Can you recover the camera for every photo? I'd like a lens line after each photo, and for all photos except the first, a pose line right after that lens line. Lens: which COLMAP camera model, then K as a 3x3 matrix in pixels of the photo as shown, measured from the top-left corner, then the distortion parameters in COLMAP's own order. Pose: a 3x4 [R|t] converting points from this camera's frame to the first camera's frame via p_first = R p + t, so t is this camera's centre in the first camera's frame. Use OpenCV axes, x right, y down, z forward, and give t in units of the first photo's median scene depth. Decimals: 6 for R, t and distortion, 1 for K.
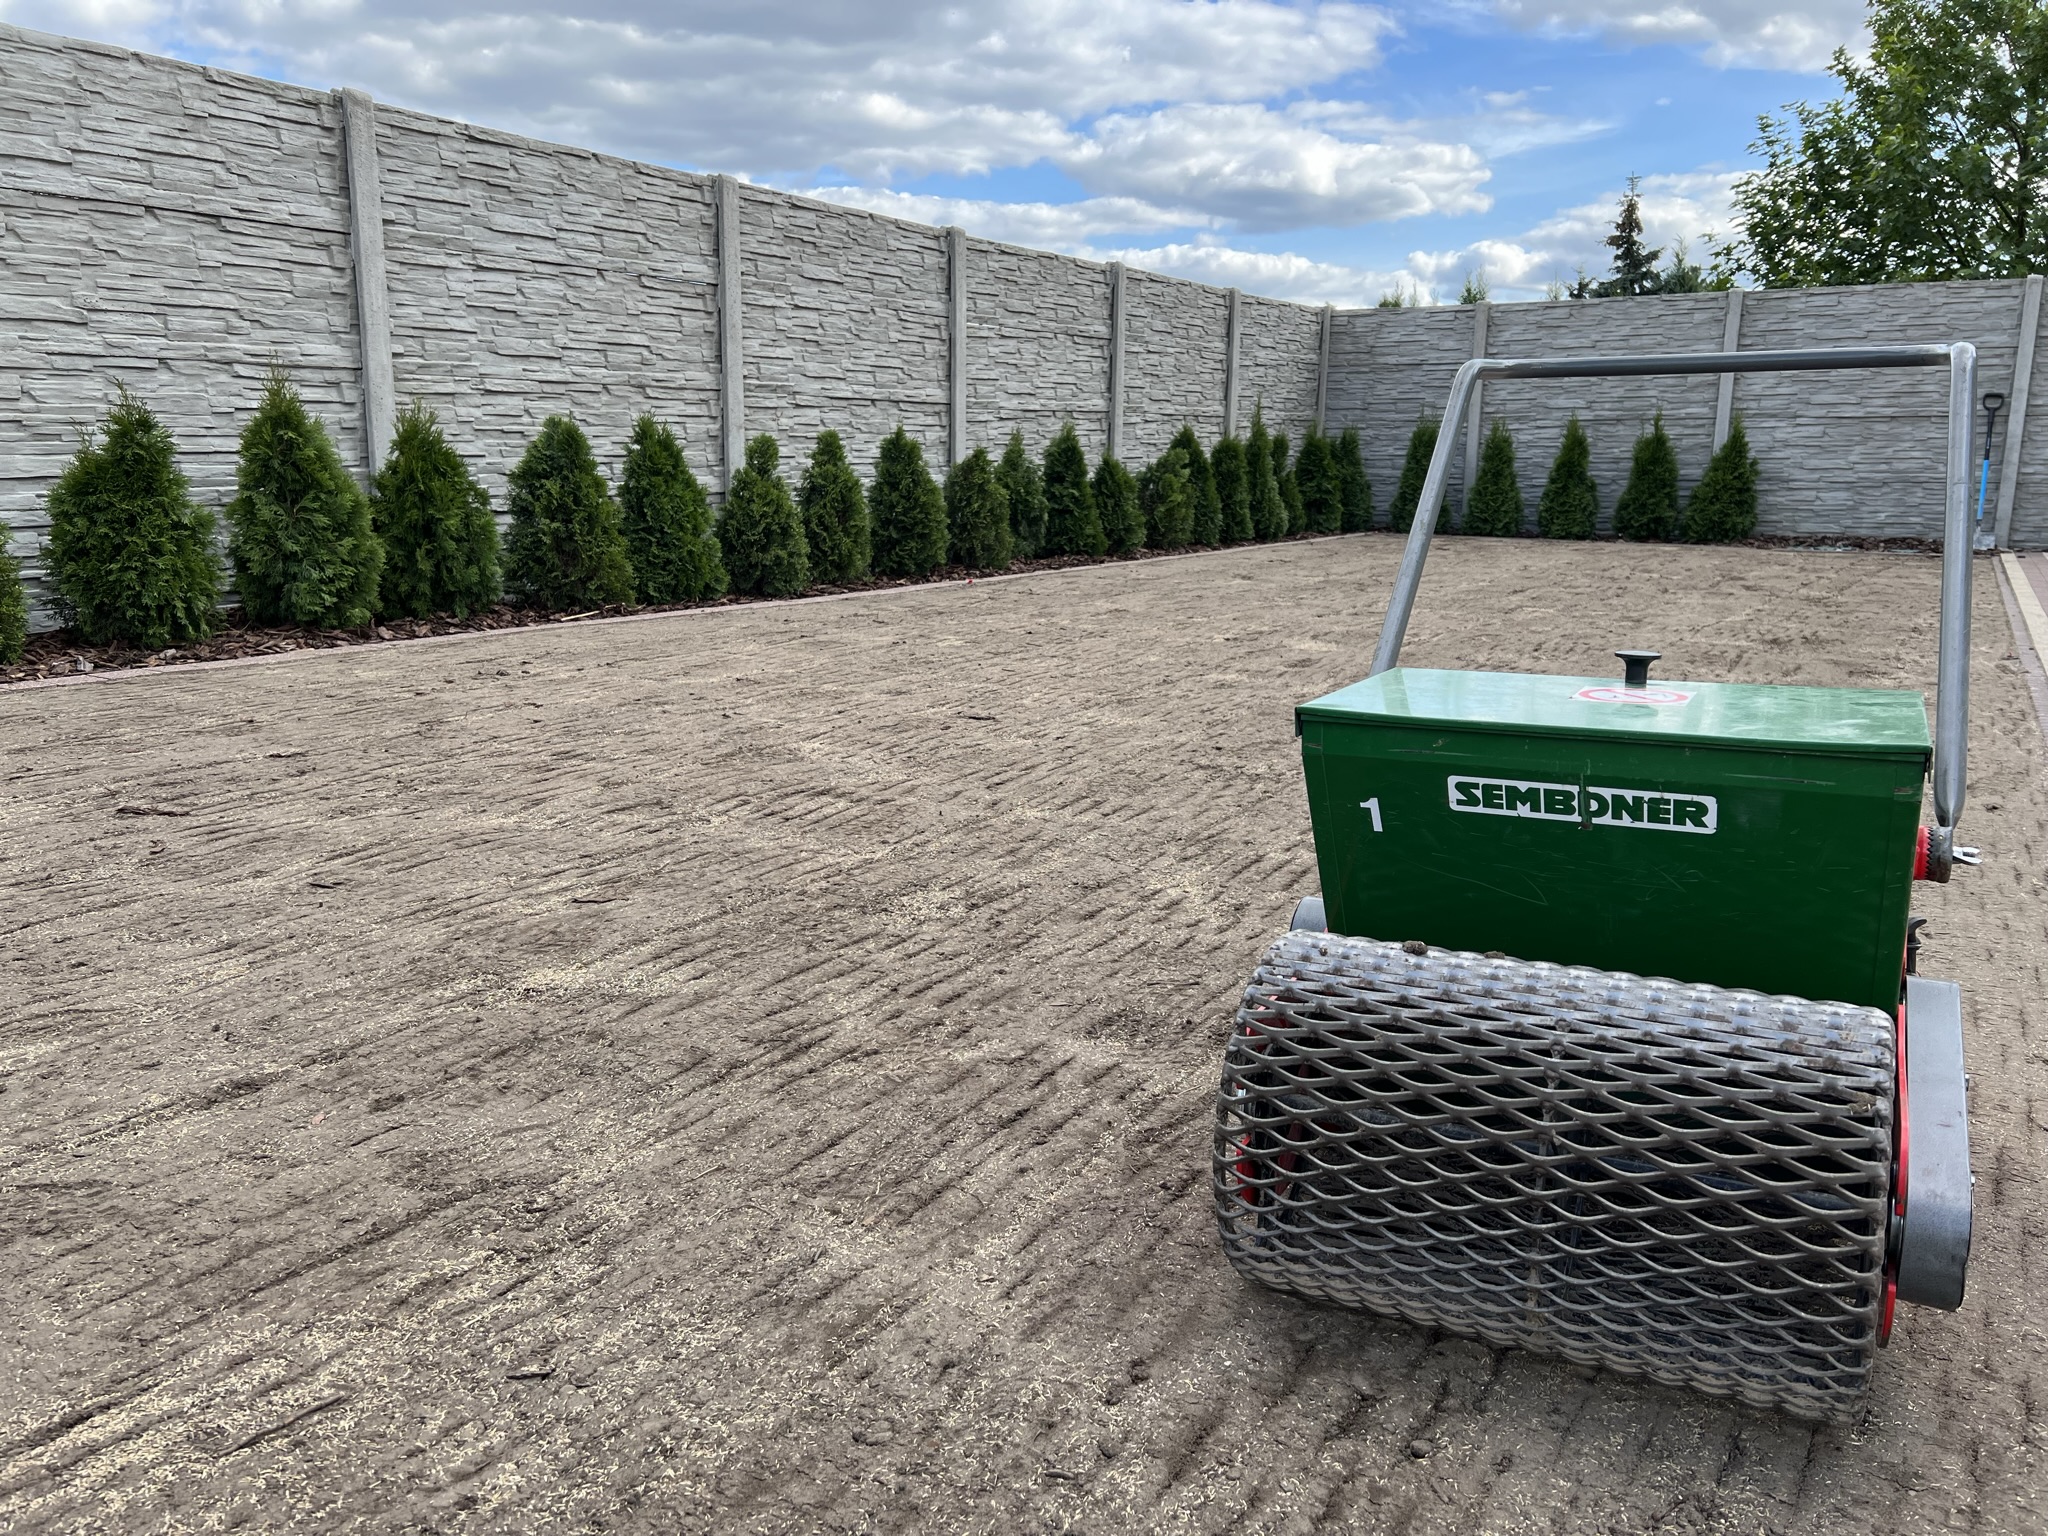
lens RADIAL K [[1528.5, 0, 1032.8], [0, 1528.5, 780.4], [0, 0, 1]] dist [0.059609, -0.066171]
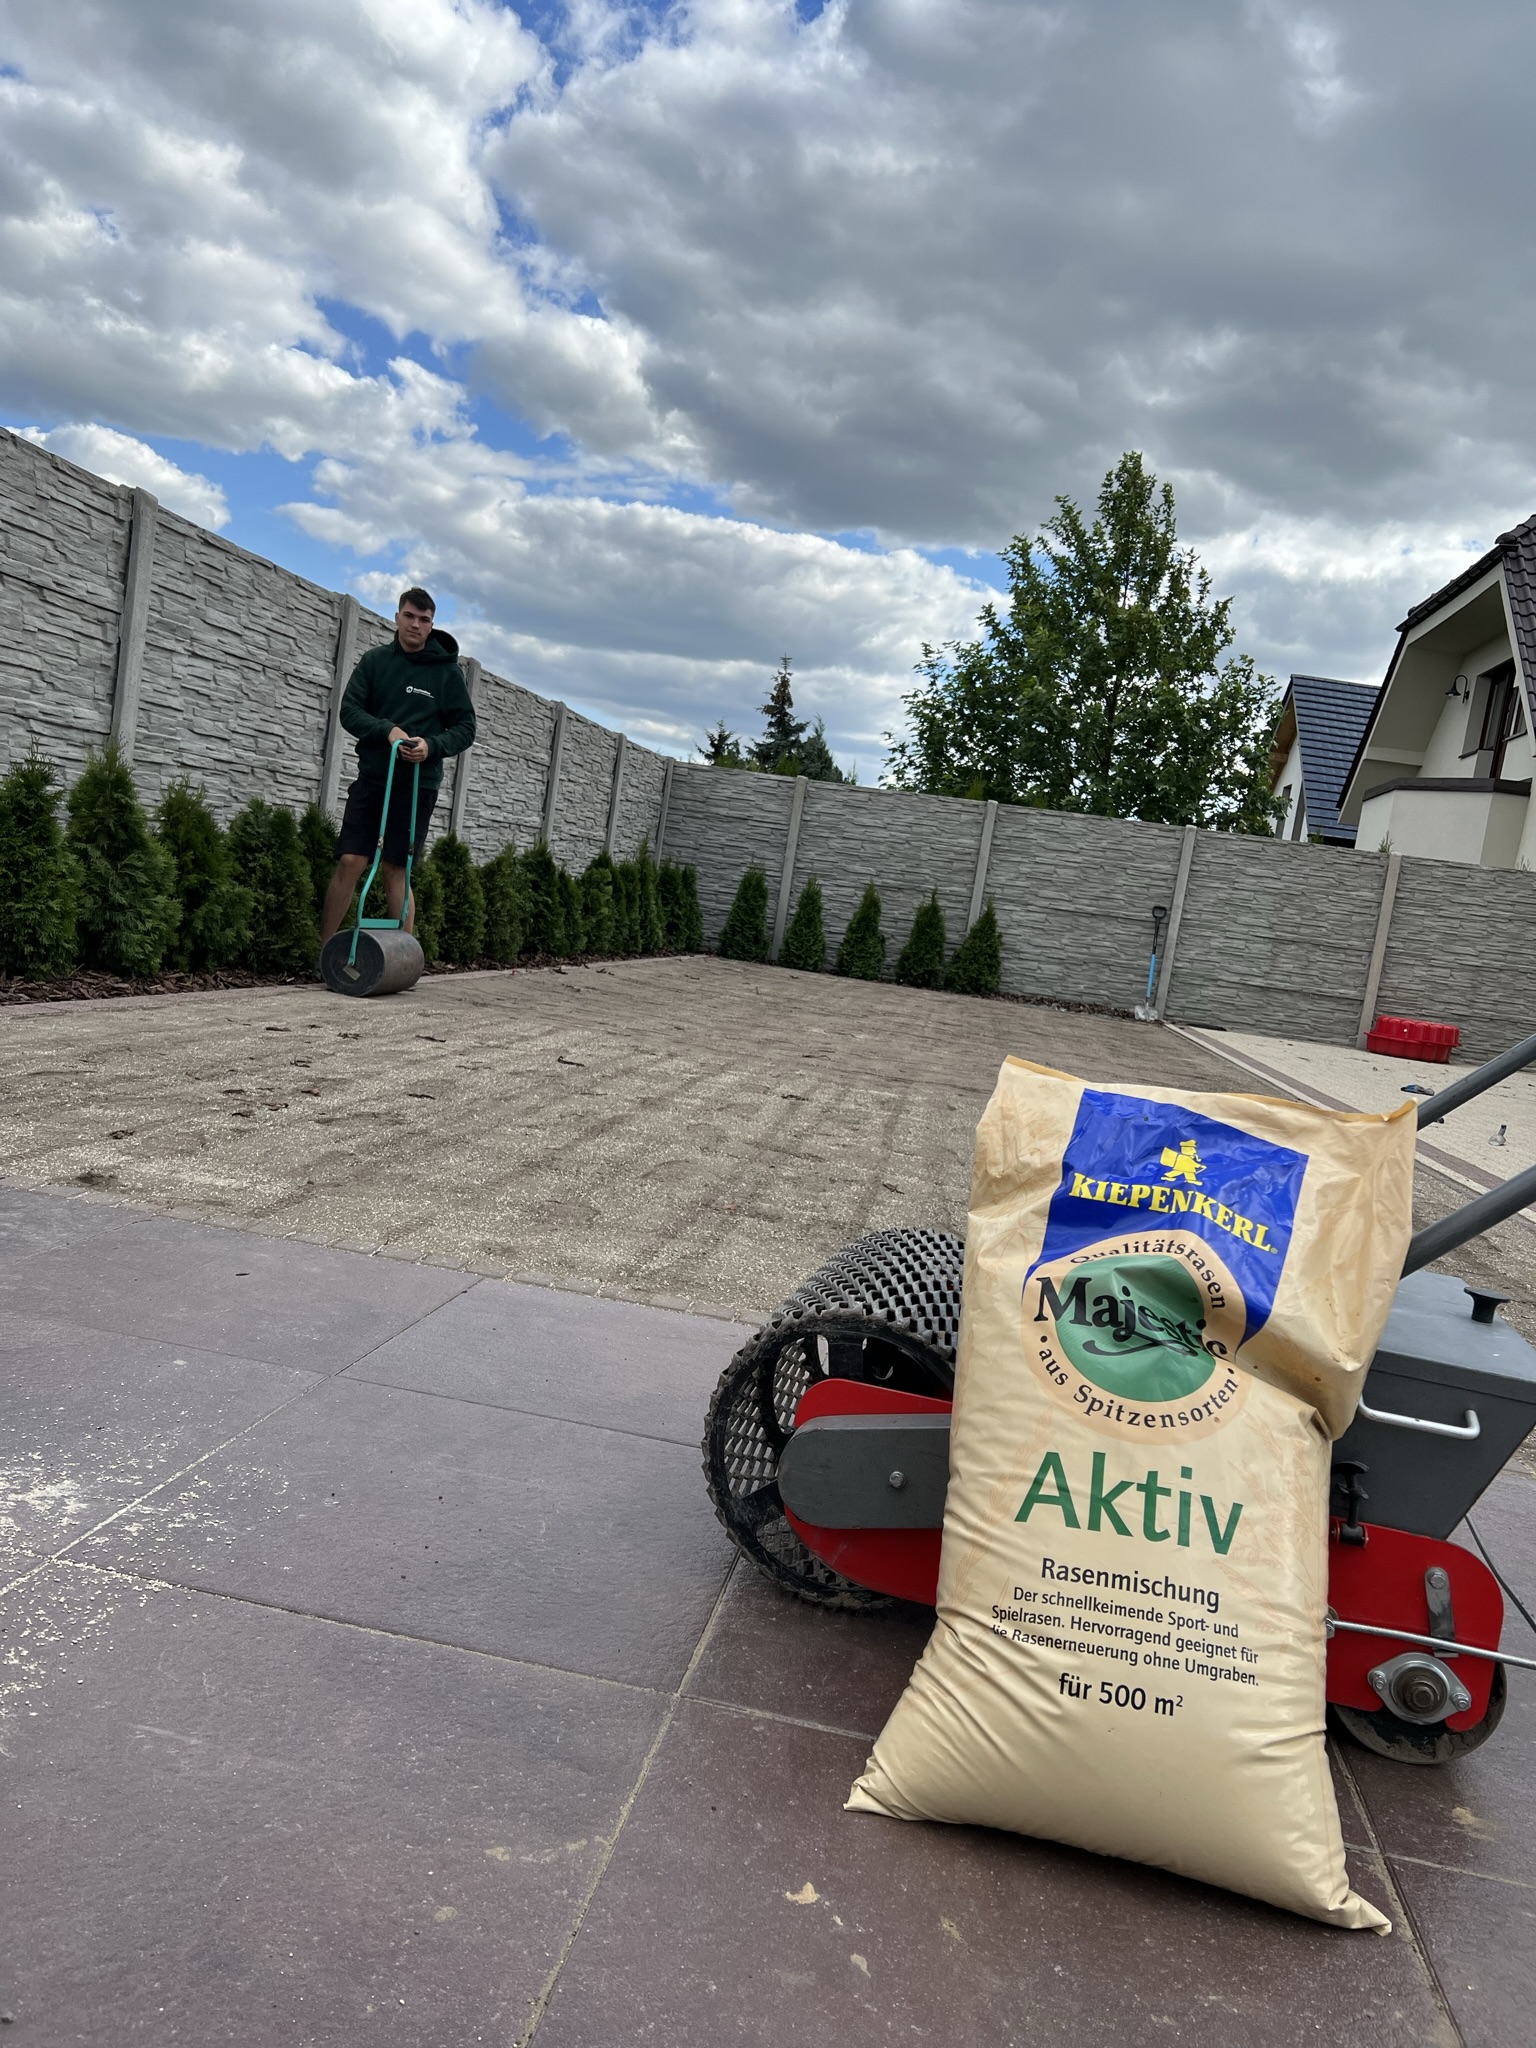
lens RADIAL K [[1528.5, 0, 794.5], [0, 1528.5, 1059.6], [0, 0, 1]] dist [0.059609, -0.066171]
pose [[0.908729, 0.078804, 0.409880, -0.337223], [-0.047586, 0.995173, -0.085831, 0.023615], [-0.414665, 0.058493, 0.908092, -0.131398]]
